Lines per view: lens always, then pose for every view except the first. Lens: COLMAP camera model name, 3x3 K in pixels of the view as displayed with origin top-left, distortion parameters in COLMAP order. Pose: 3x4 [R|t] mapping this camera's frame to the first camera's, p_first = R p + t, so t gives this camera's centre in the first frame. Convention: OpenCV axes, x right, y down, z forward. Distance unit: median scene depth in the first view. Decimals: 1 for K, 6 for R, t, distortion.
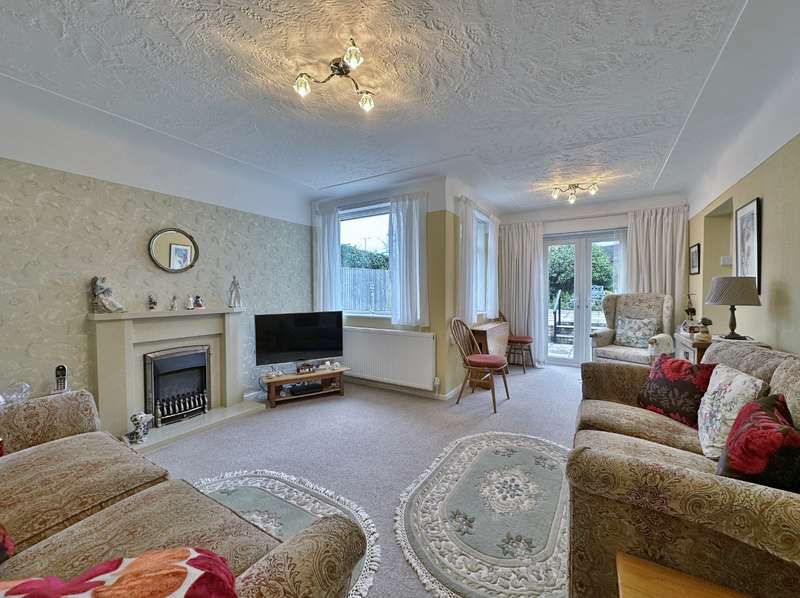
lens RADIAL K [[319.2, 0, 400.0], [0, 319.2, 299.0], [0, 0, 1]] dist [-0.000964, -0.000197]
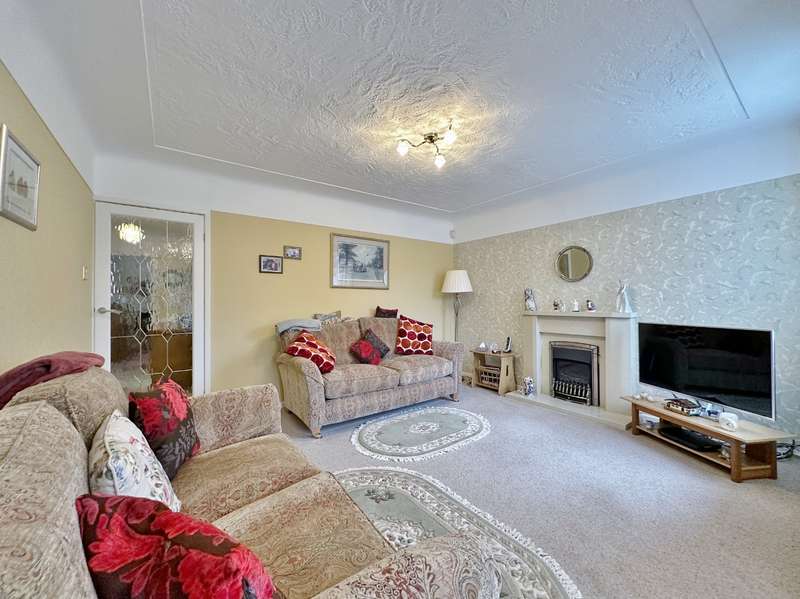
lens RADIAL K [[319.2, 0, 400.0], [0, 319.2, 299.5], [0, 0, 1]] dist [-0.000964, -0.000197]
pose [[-0.370800, -0.000343, -0.928713, 0.706228], [-0.017291, 0.999829, 0.006535, -0.009767], [0.928552, 0.018481, -0.370743, 0.846089]]
